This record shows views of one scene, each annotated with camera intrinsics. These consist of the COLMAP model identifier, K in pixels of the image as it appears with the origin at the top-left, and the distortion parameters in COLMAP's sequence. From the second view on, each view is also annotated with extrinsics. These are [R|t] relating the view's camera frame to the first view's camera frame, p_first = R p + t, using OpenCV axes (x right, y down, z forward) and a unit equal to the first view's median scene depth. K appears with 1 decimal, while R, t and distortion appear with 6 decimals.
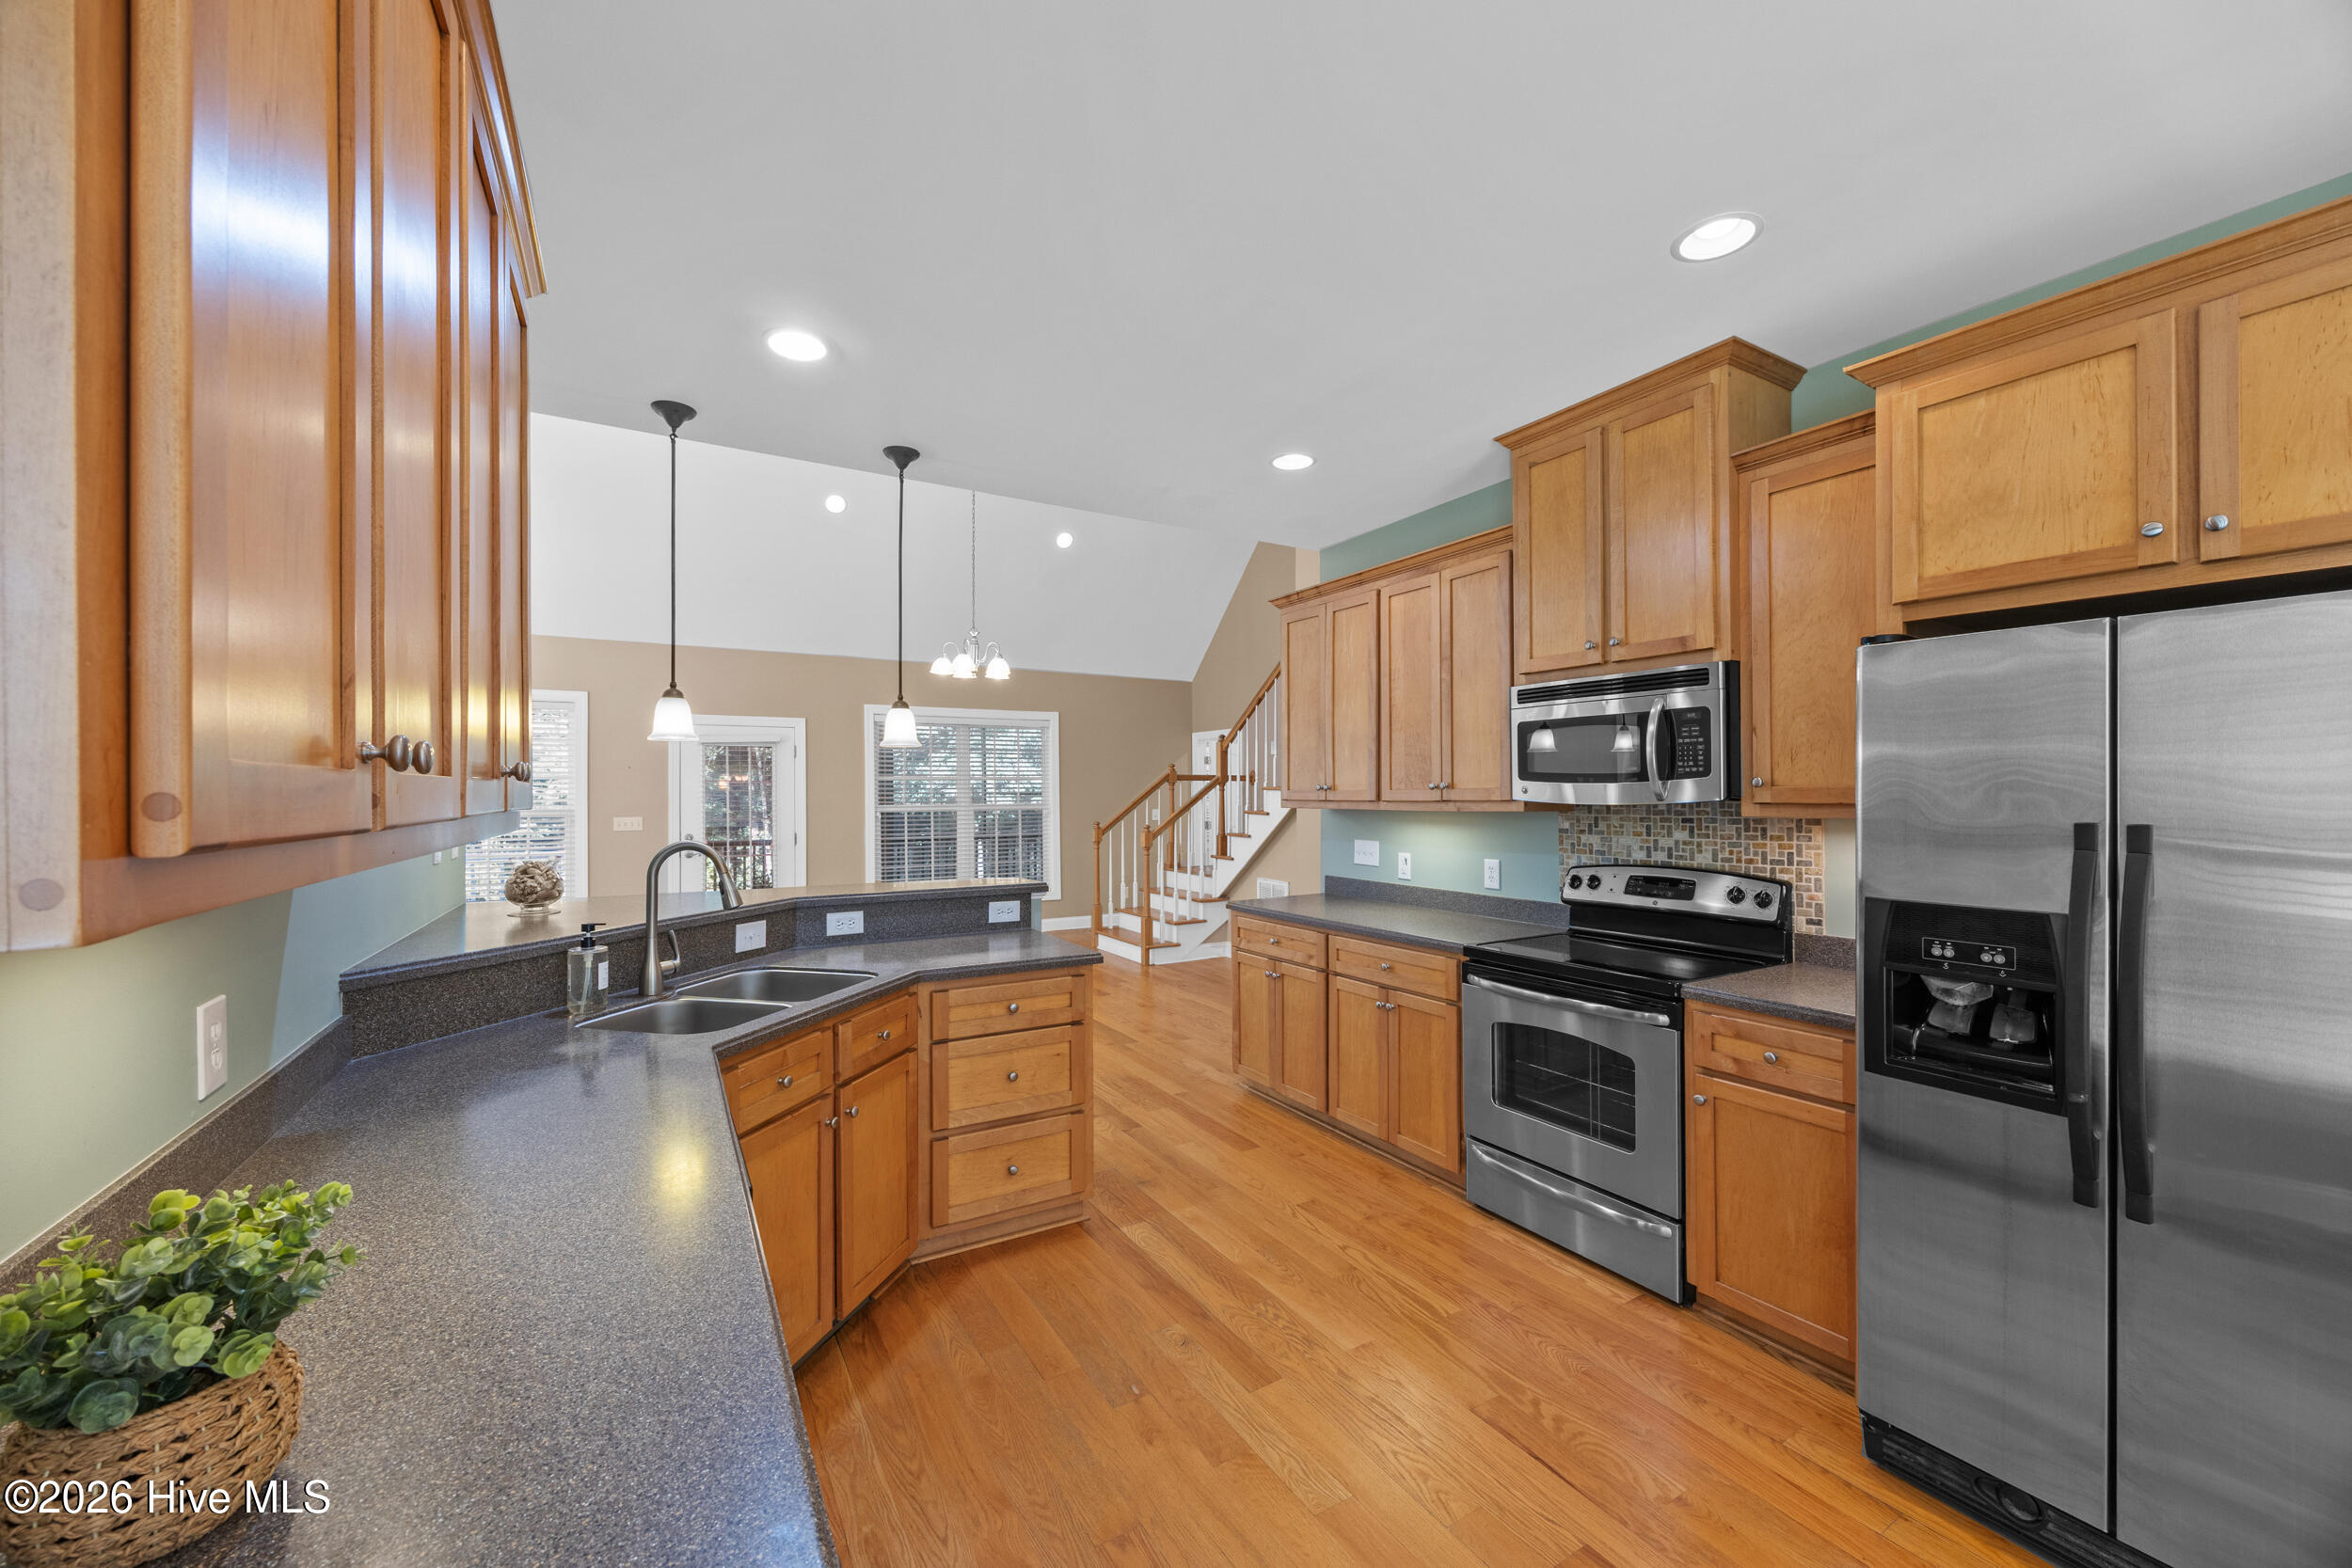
lens RADIAL K [[894.1, 0, 1172.5], [0, 894.1, 789.2], [0, 0, 1]] dist [-0.001617, -0.000647]
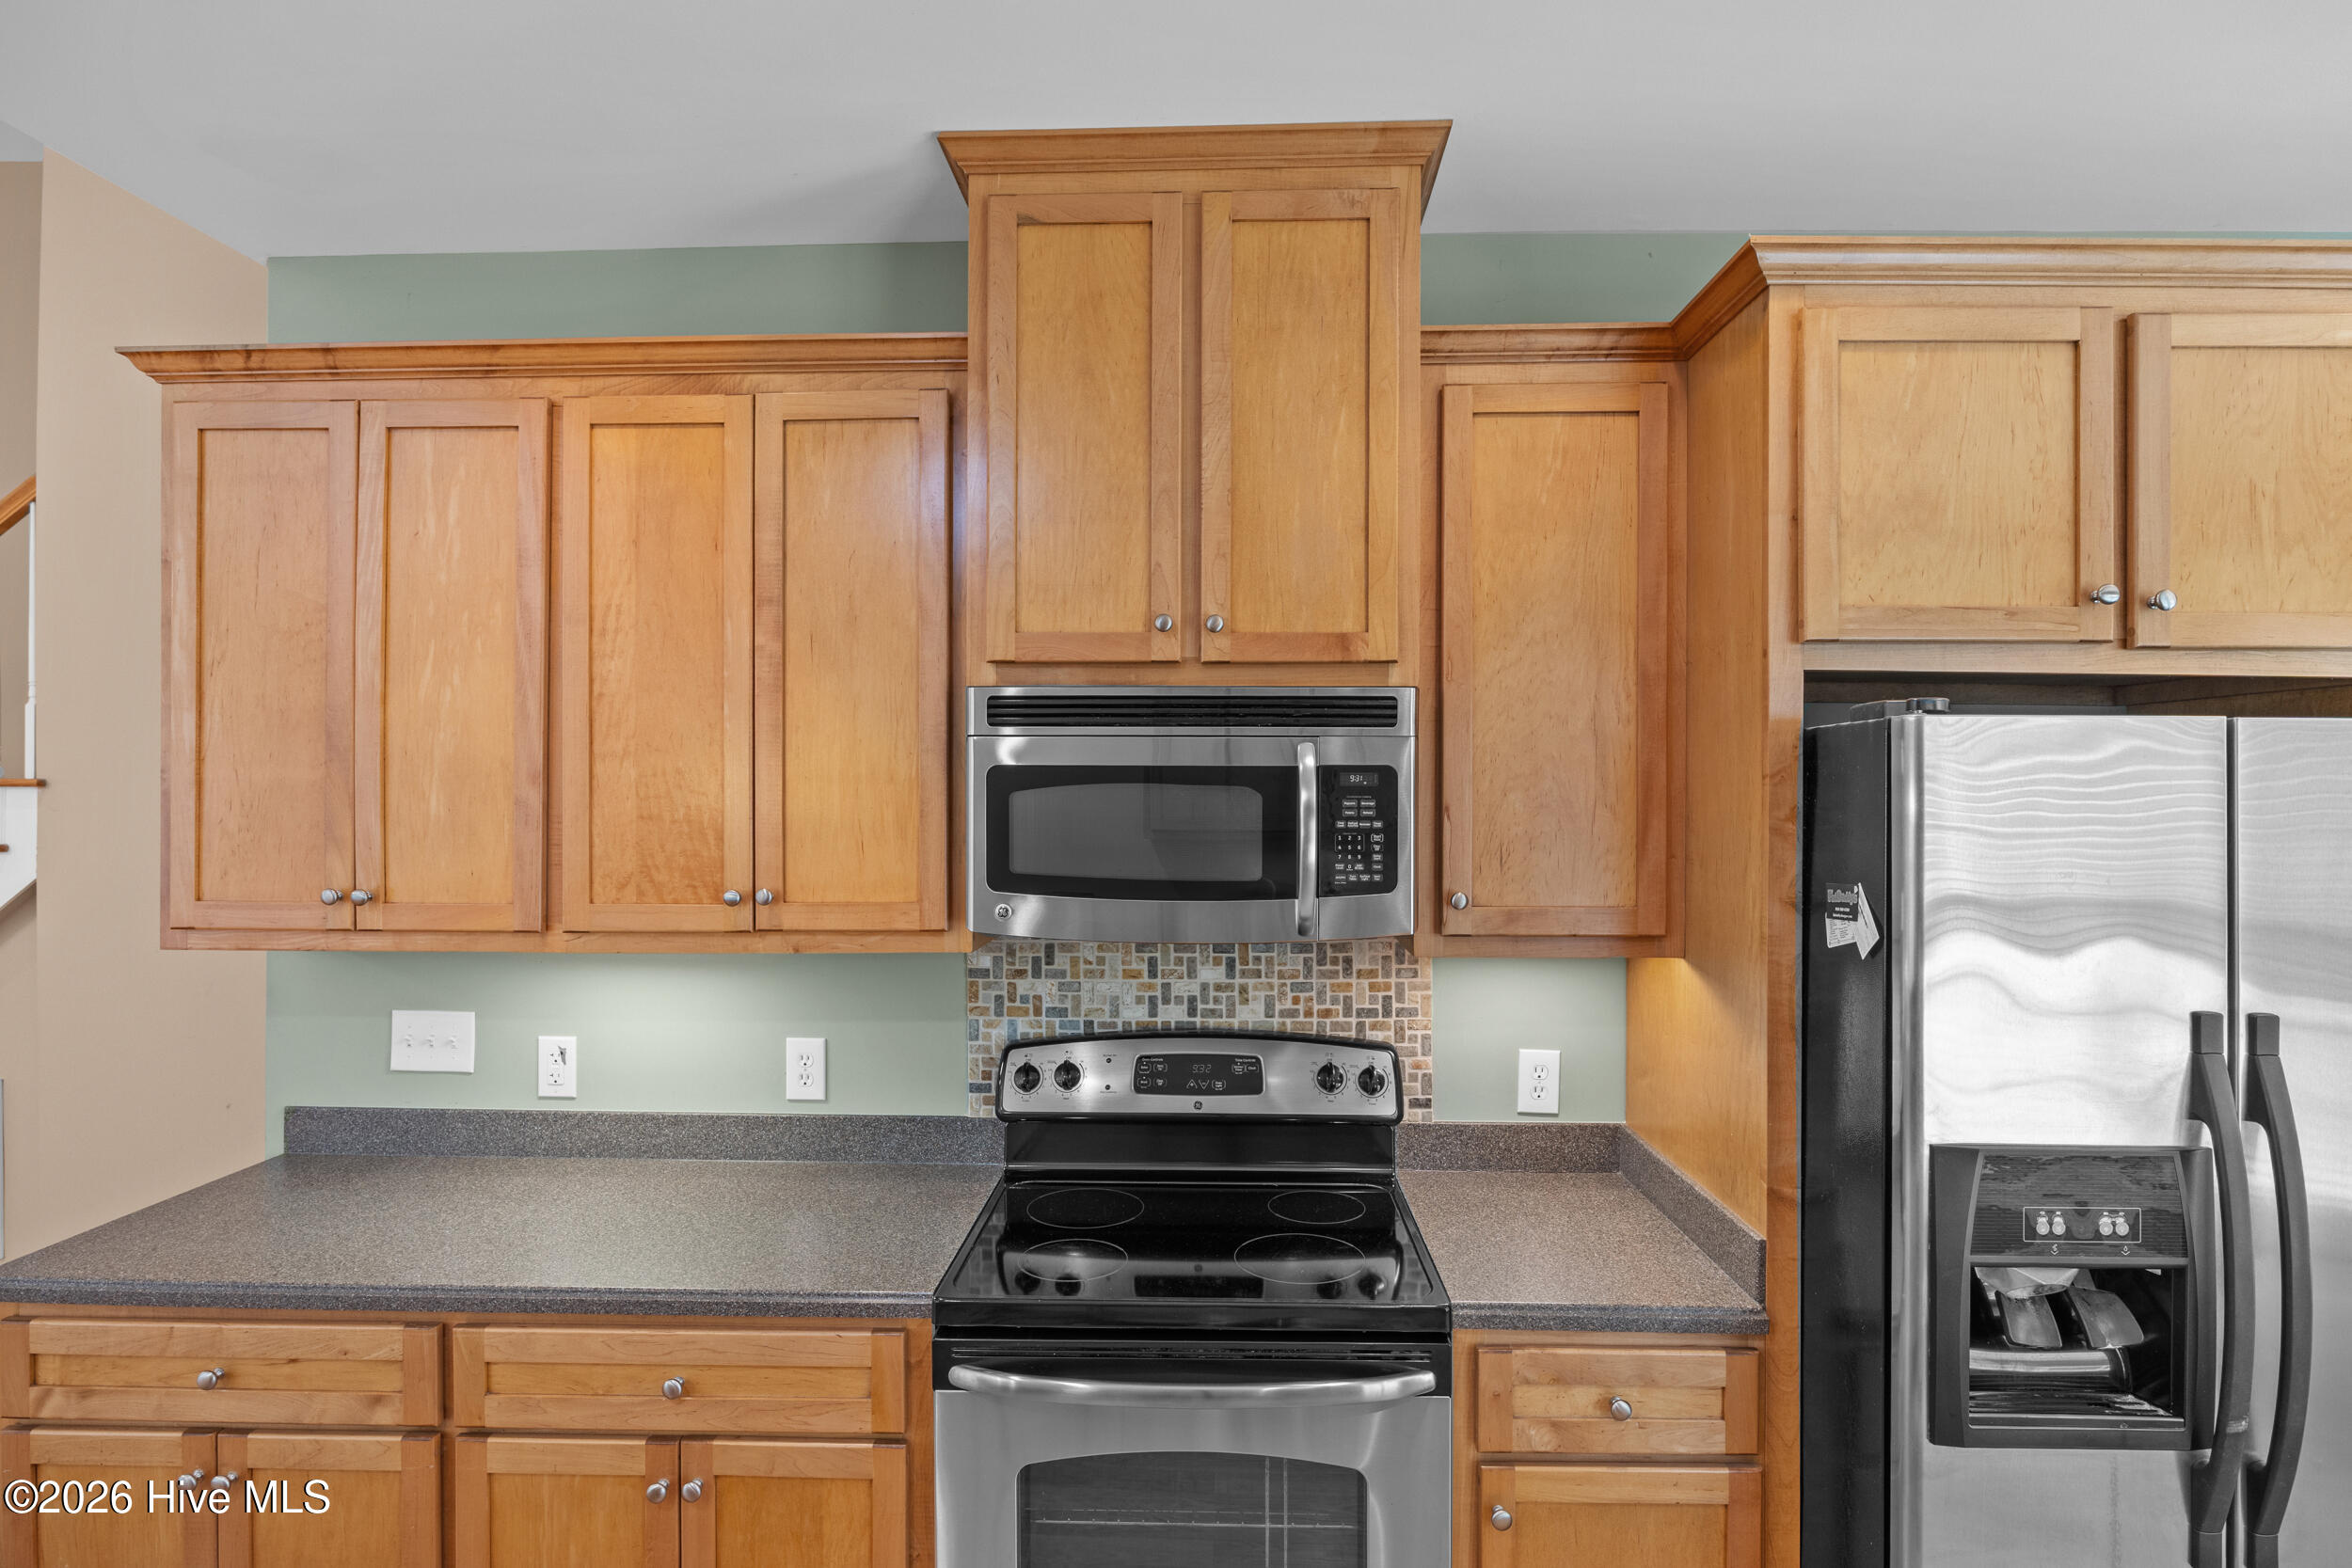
lens RADIAL K [[1208.7, 0, 1186.8], [0, 1208.7, 792.2], [0, 0, 1]] dist [-0.011364, -0.000075]
pose [[0.534193, 0.002341, 0.845359, -0.090641], [-0.006539, 0.999978, 0.001362, -0.065578], [-0.845337, -0.006255, 0.534197, 0.604167]]
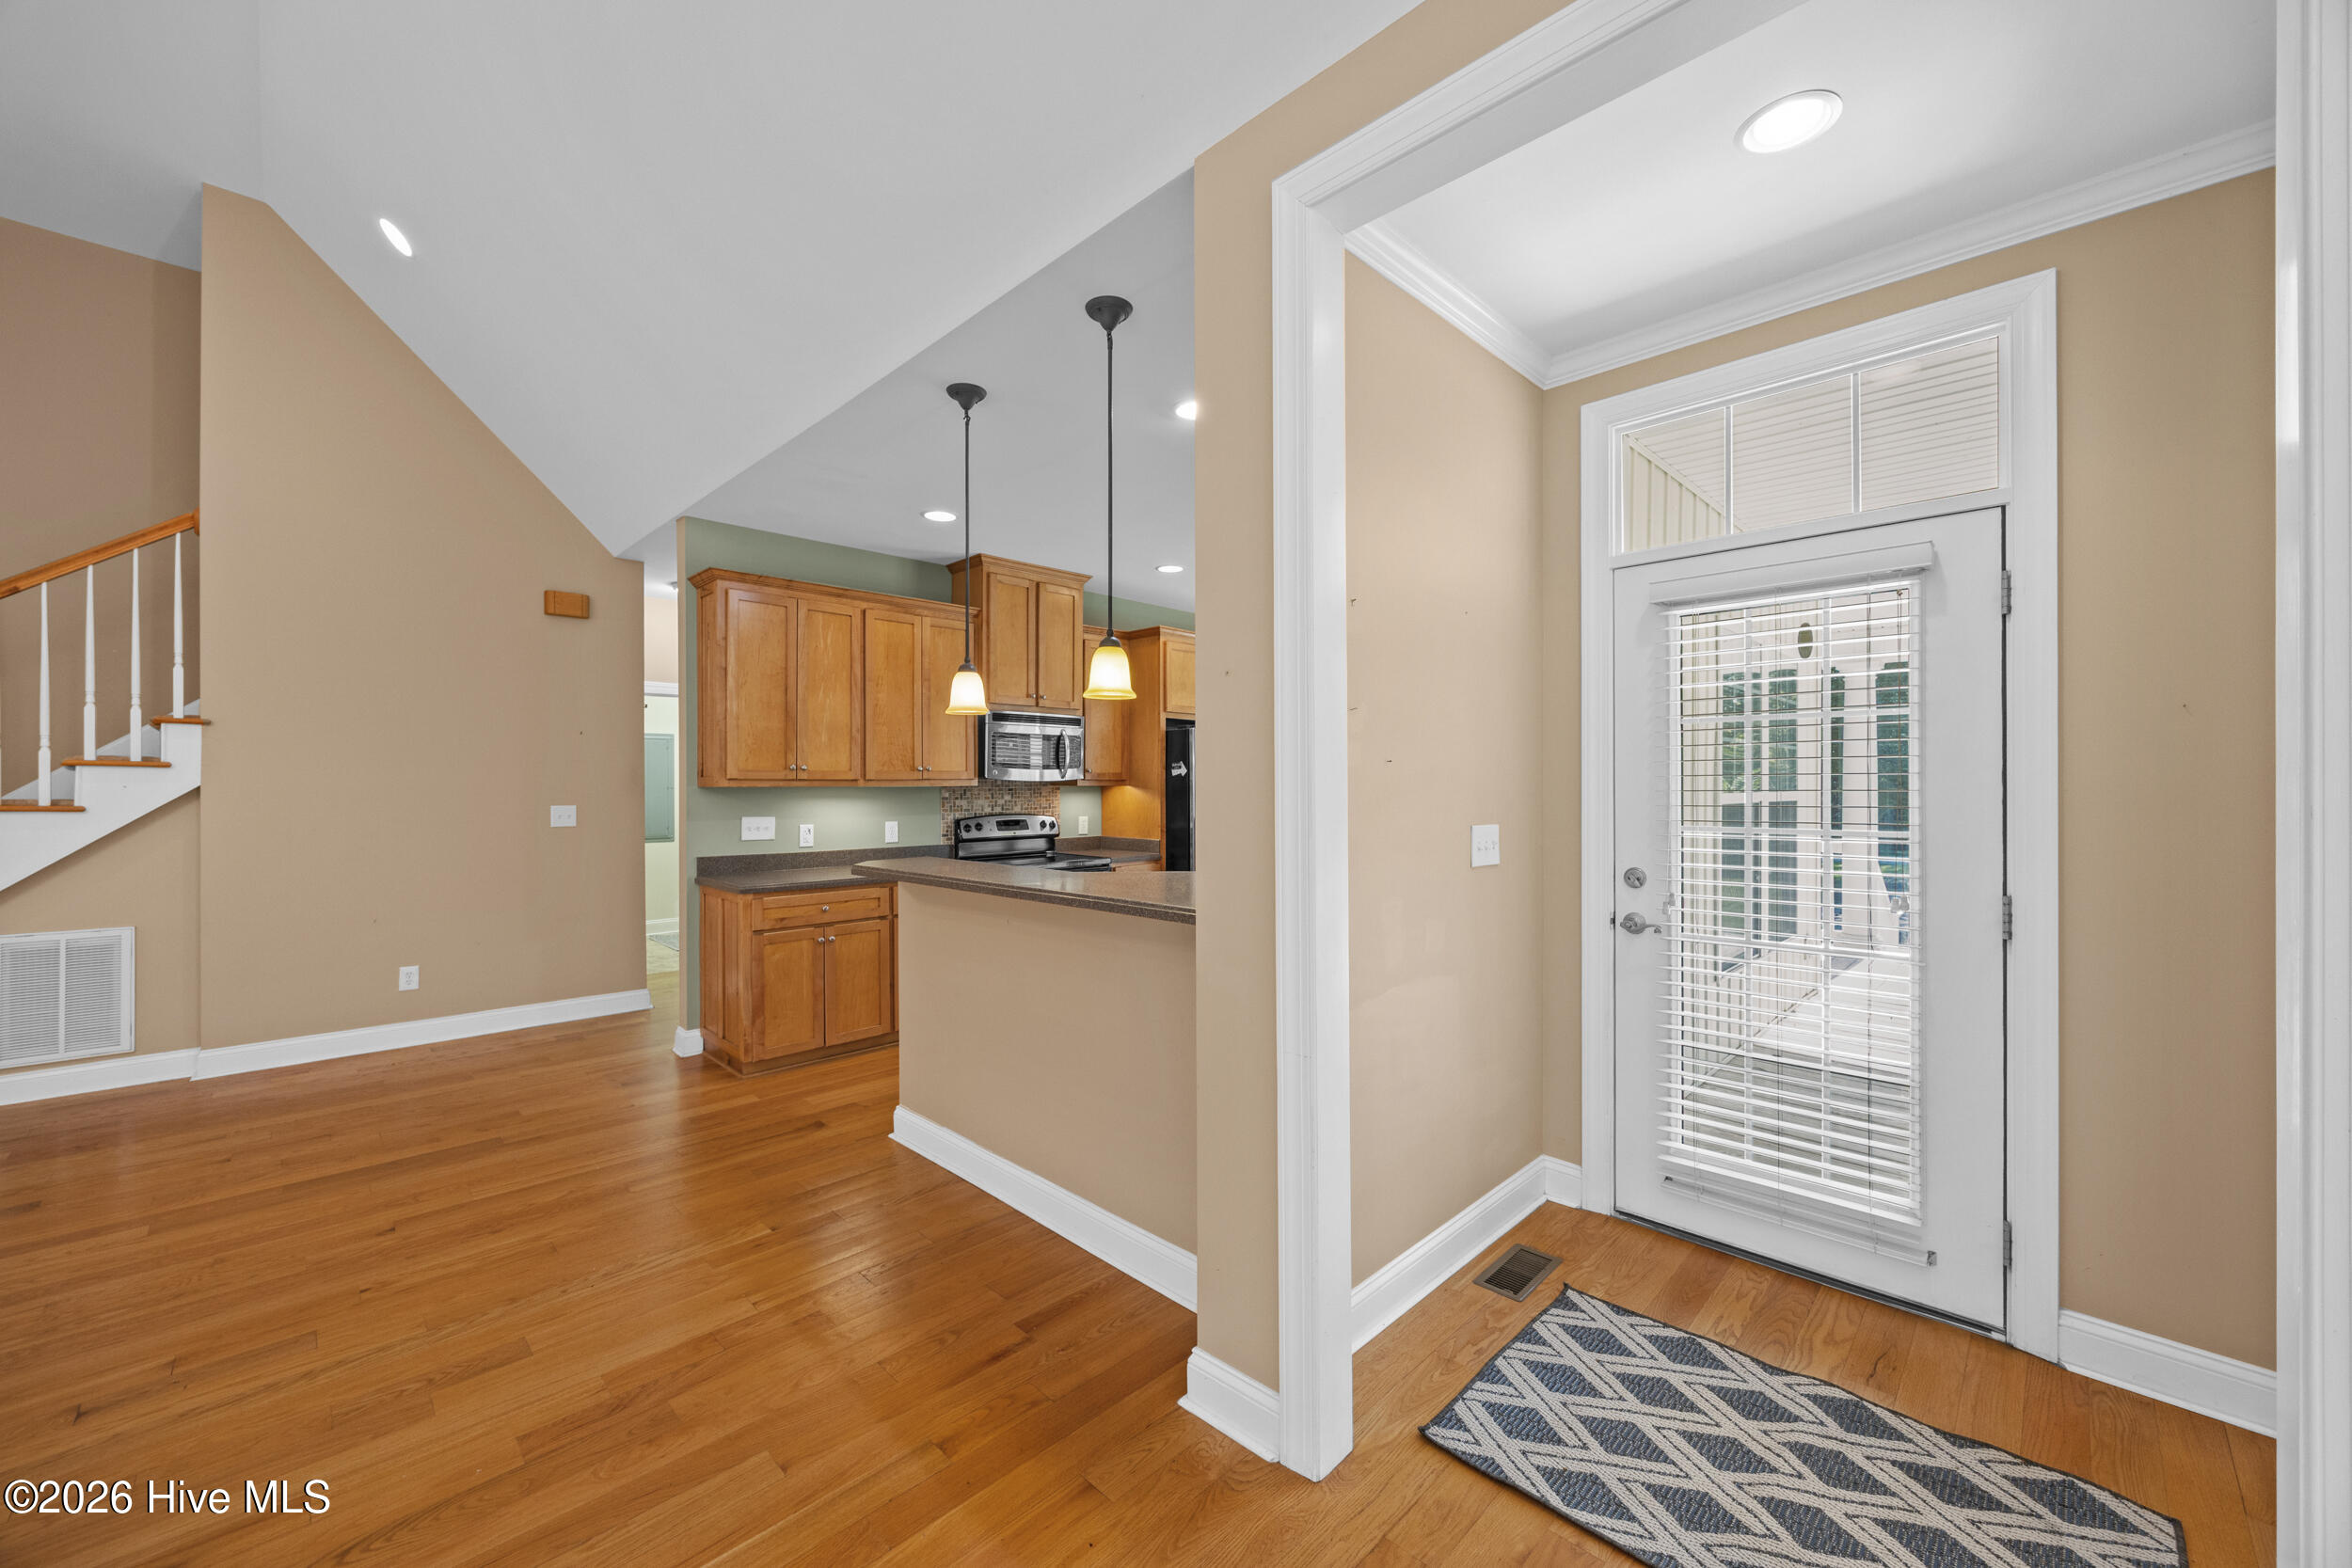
lens RADIAL K [[894.1, 0, 1172.6], [0, 894.1, 786.2], [0, 0, 1]] dist [-0.001617, -0.000647]
pose [[-0.245021, 0.001250, 0.969517, -1.369650], [-0.003186, 0.999993, -0.002095, 0.030170], [-0.969513, -0.003602, -0.245015, 1.128539]]
